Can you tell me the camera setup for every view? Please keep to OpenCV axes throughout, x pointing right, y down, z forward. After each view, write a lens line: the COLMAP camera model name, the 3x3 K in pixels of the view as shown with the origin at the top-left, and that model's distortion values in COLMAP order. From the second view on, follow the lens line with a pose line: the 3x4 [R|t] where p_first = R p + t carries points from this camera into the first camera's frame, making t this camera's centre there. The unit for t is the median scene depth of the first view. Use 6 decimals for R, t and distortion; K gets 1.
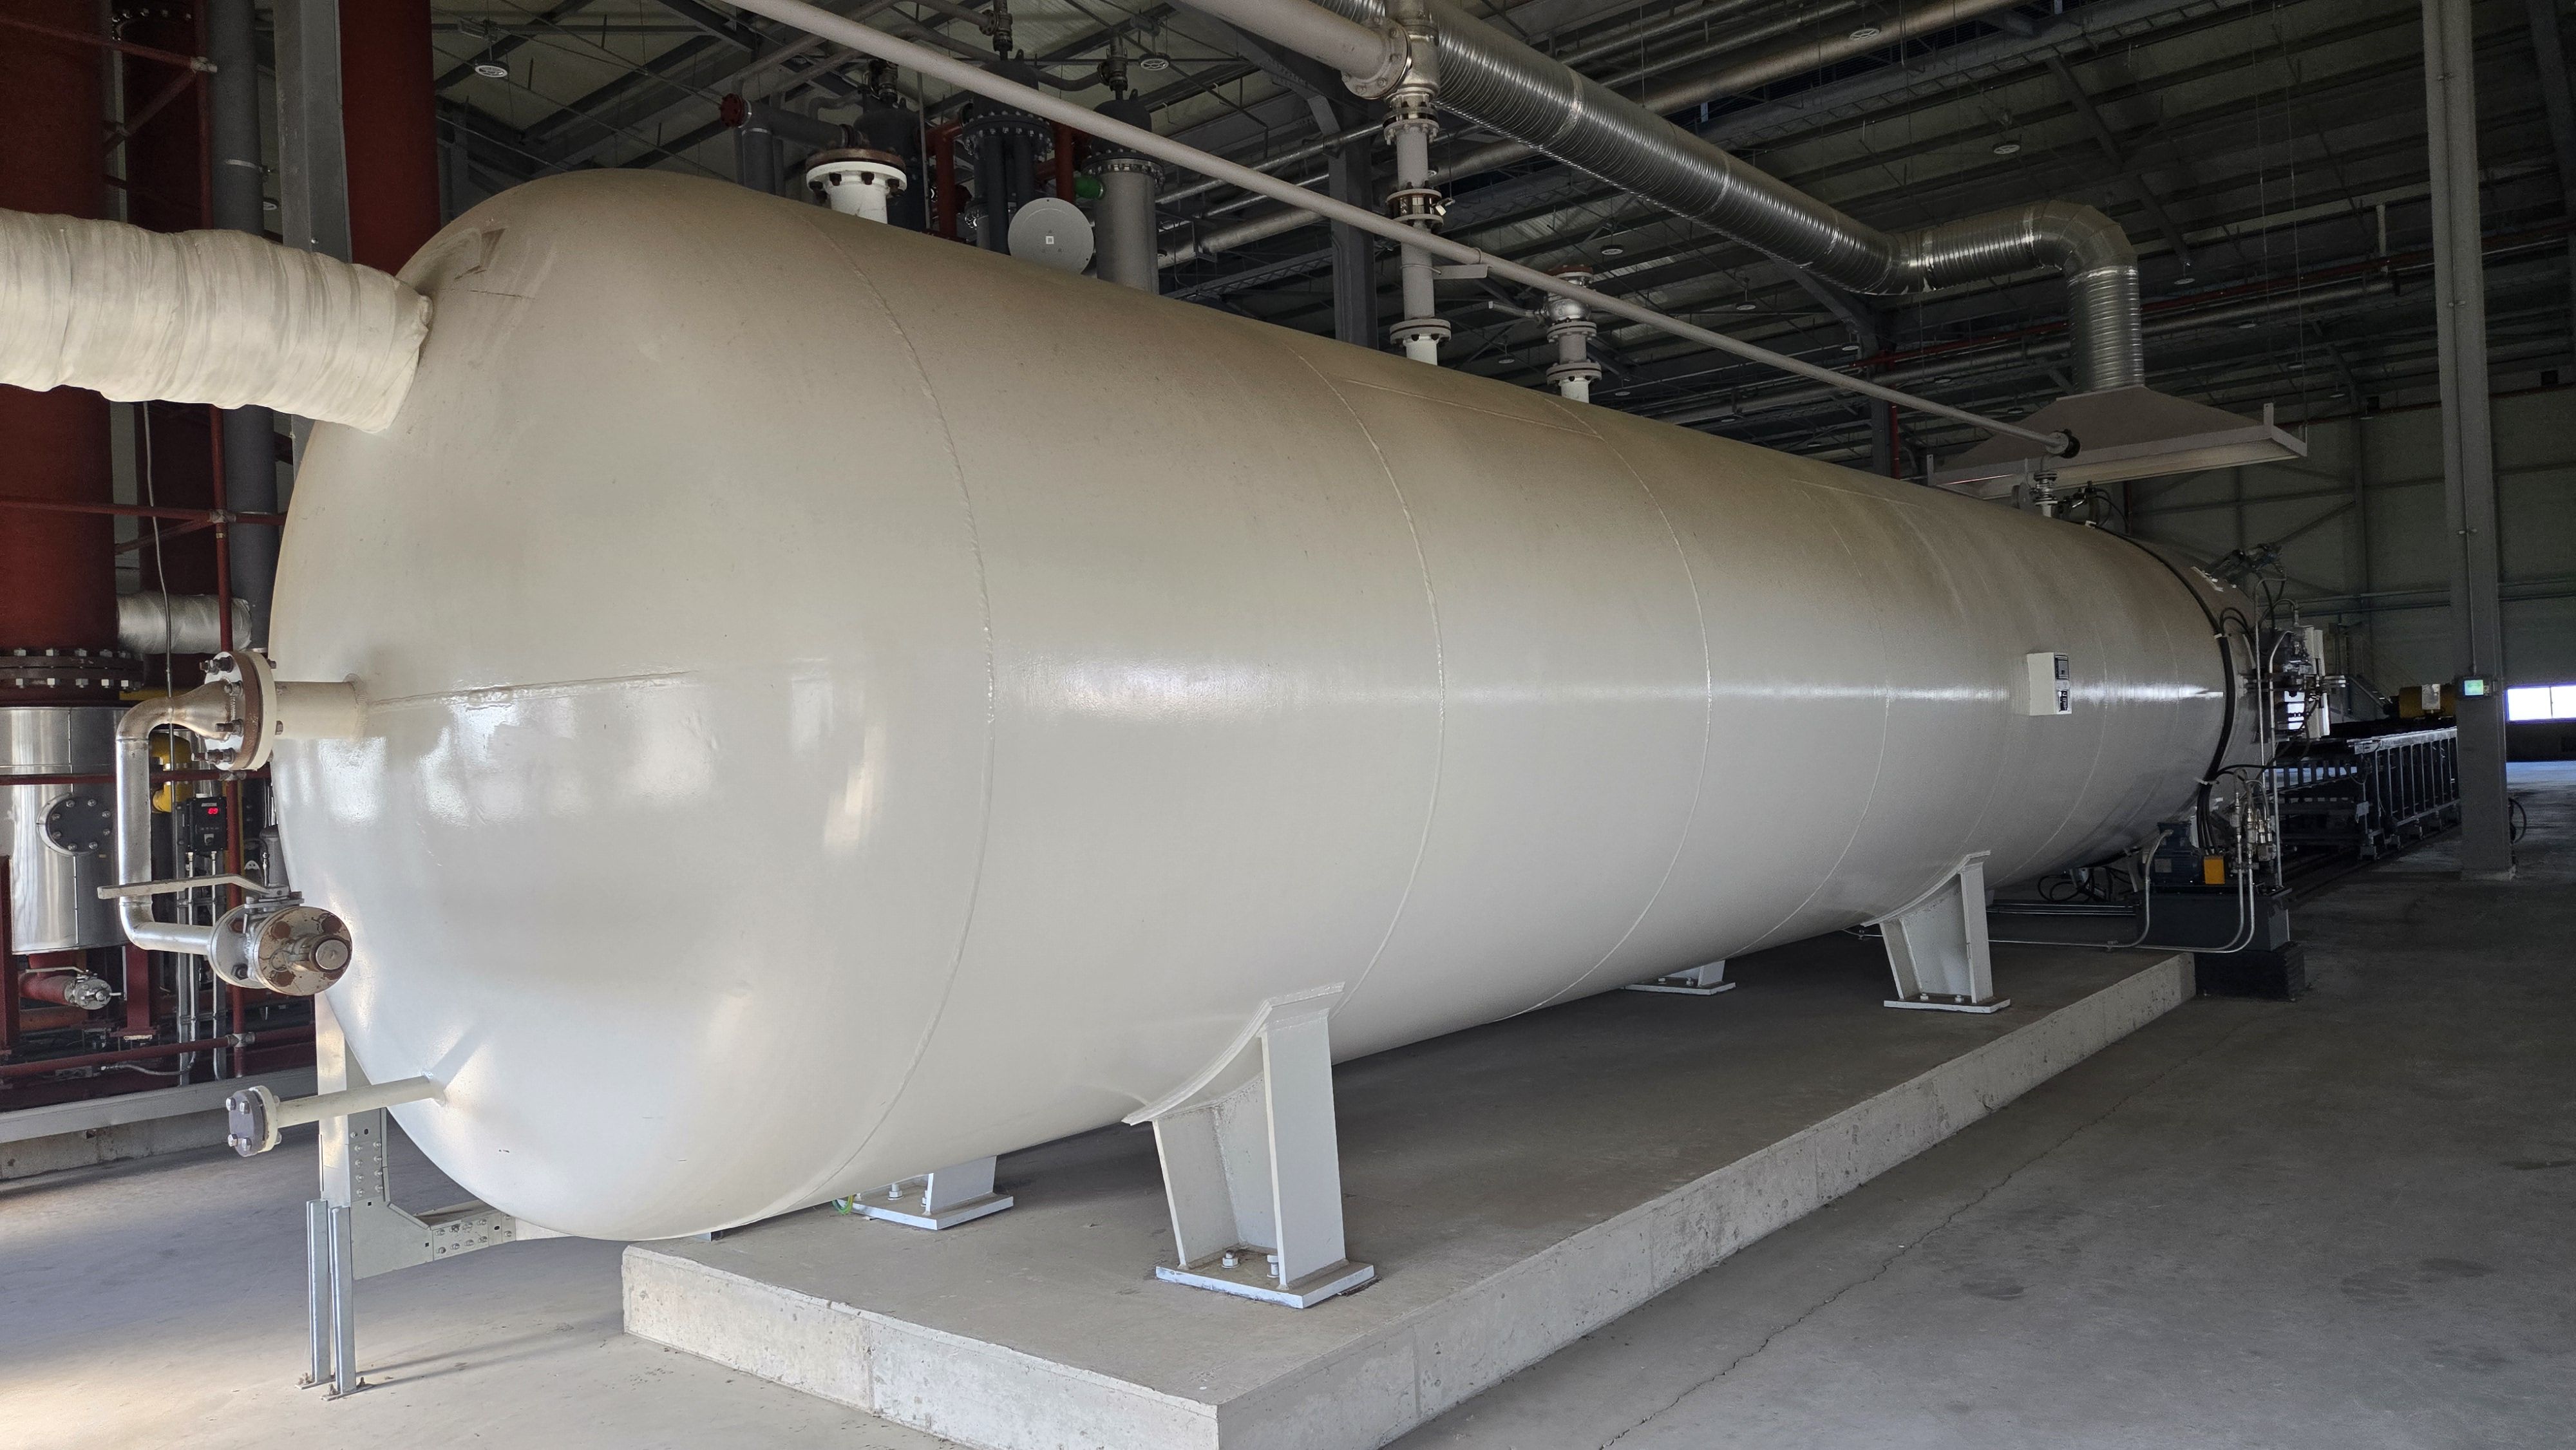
lens RADIAL K [[1735.9, 0, 1292.9], [0, 1735.9, 741.4], [0, 0, 1]] dist [0.055806, 0.001263]
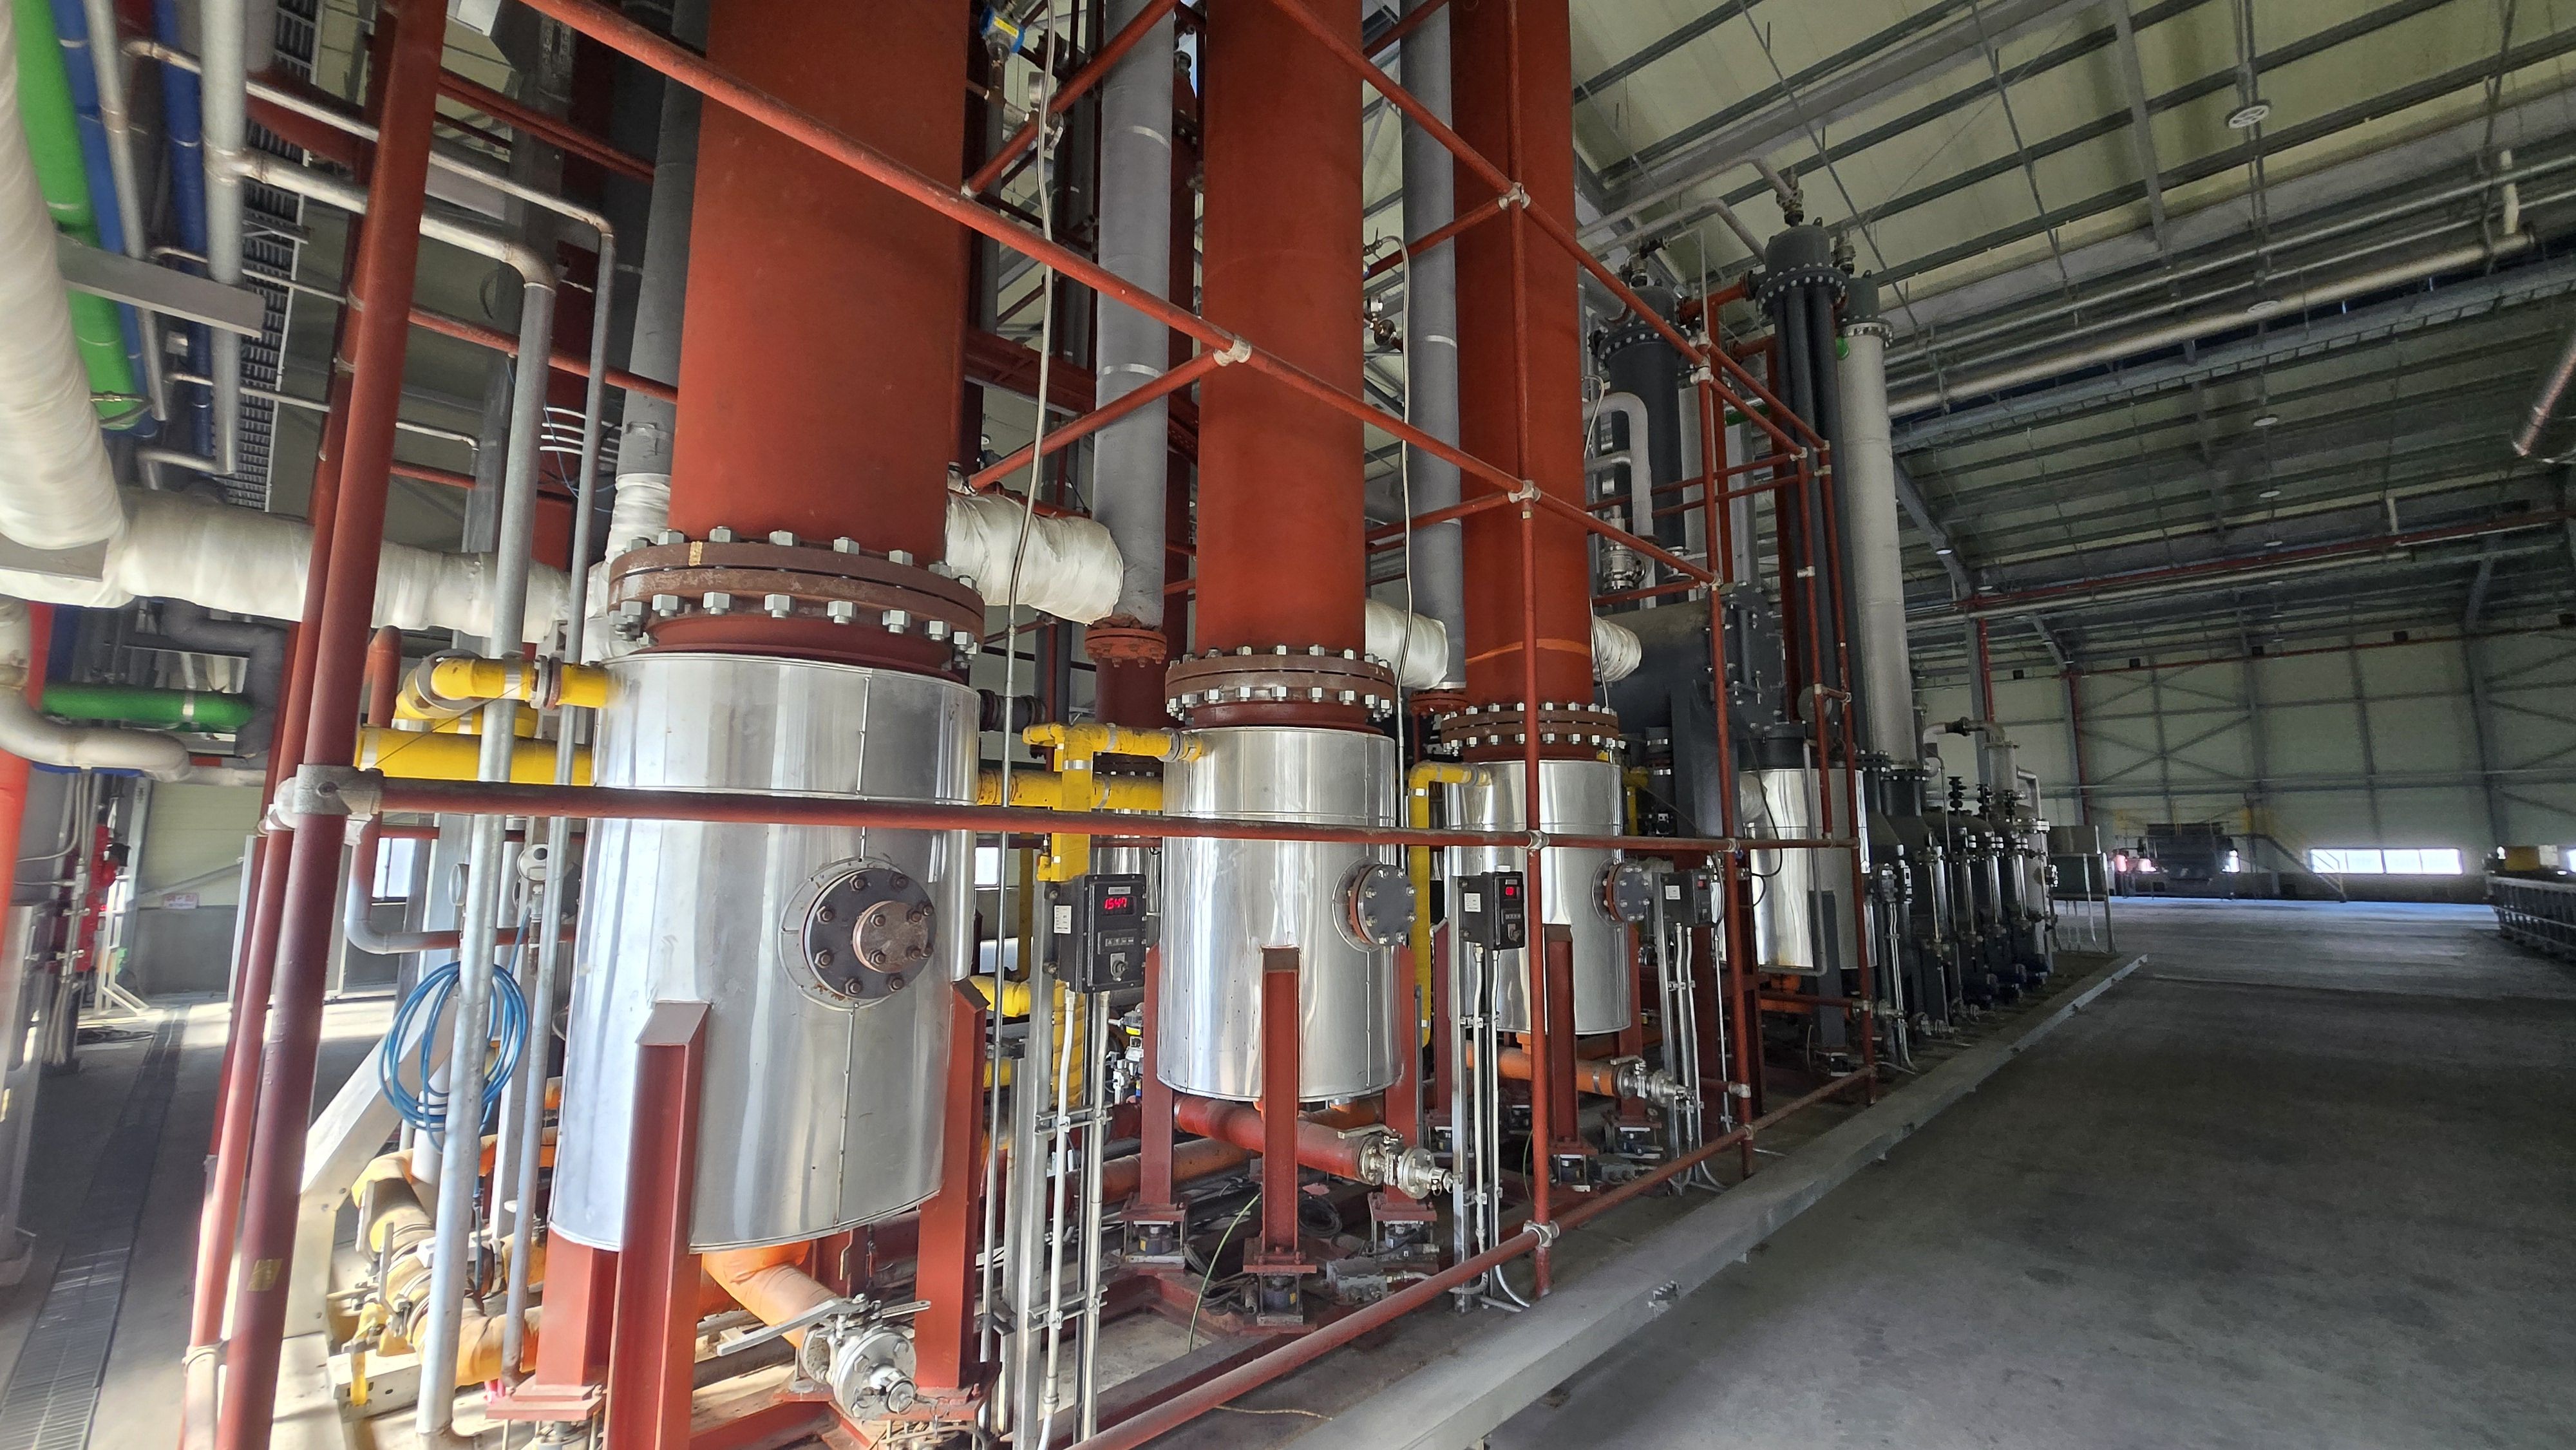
lens RADIAL K [[1011.3, 0, 1284.2], [0, 1011.3, 714.1], [0, 0, 1]] dist [0.003546, 0.000259]
pose [[0.995163, 0.032588, -0.092677, -0.124485], [-0.044281, 0.990908, -0.127047, 0.005459], [0.087694, 0.130536, 0.987558, 0.106792]]
